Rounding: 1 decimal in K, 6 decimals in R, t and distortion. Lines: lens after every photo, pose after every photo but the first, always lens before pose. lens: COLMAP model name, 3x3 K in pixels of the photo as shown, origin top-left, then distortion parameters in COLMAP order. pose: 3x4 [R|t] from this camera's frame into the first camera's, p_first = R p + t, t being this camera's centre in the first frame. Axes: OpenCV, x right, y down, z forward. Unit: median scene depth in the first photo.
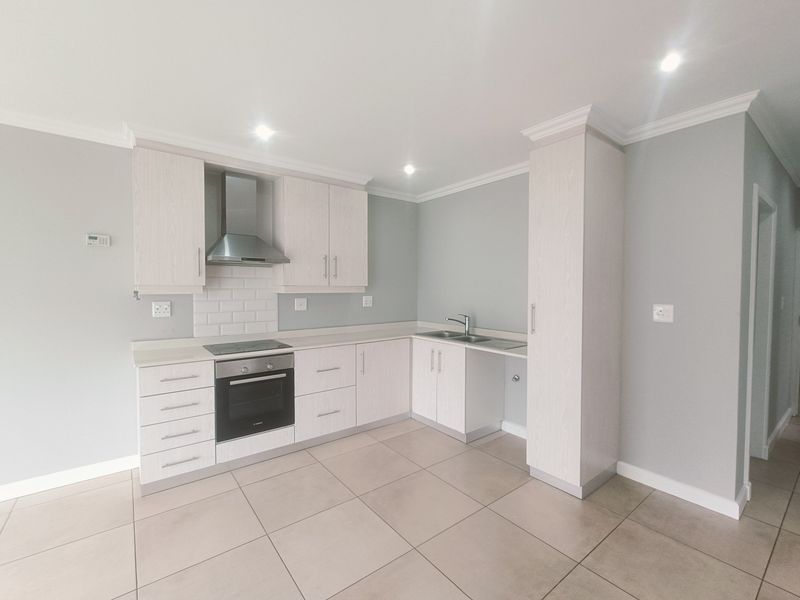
lens RADIAL K [[357.6, 0, 401.6], [0, 357.6, 296.5], [0, 0, 1]] dist [0.002109, -0.000129]
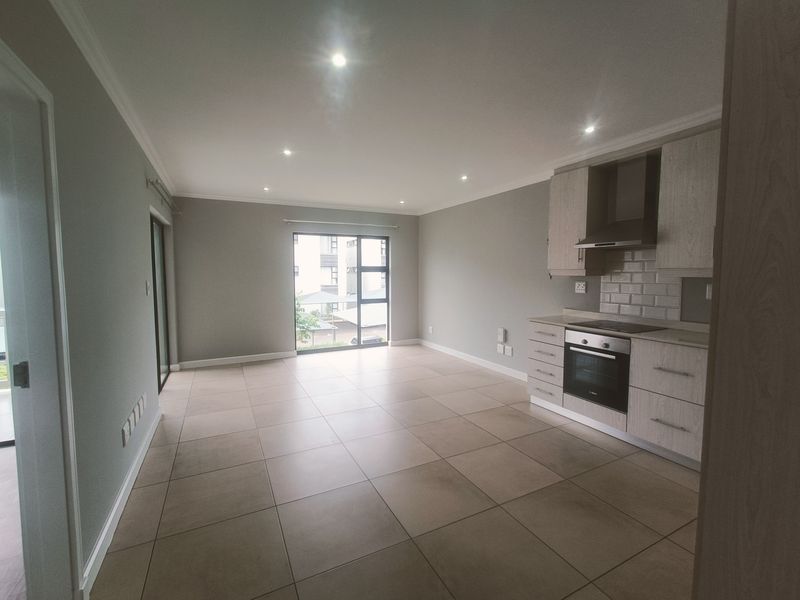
lens RADIAL K [[357.6, 0, 401.6], [0, 357.6, 296.5], [0, 0, 1]] dist [0.002109, -0.000129]
pose [[-0.185350, 0.065927, -0.980459, 0.728054], [-0.028722, 0.996957, 0.072466, -0.006945], [0.982253, 0.041592, -0.182892, 0.565959]]
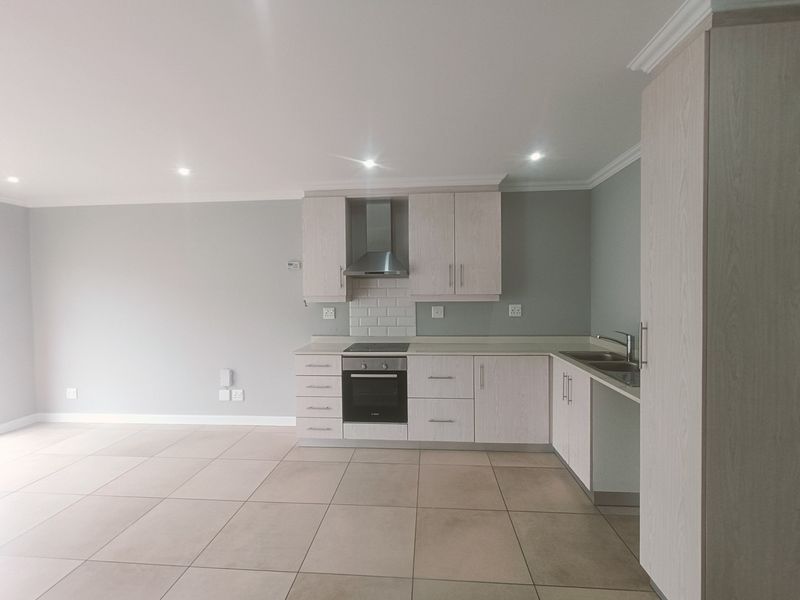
lens RADIAL K [[358.7, 0, 400.0], [0, 358.7, 300.0], [0, 0, 1]] dist [0.002960, -0.000099]
pose [[0.737147, 0.003889, -0.675721, 0.413455], [-0.006476, 0.999978, -0.001310, -0.013596], [0.675701, 0.005341, 0.737156, 0.181775]]
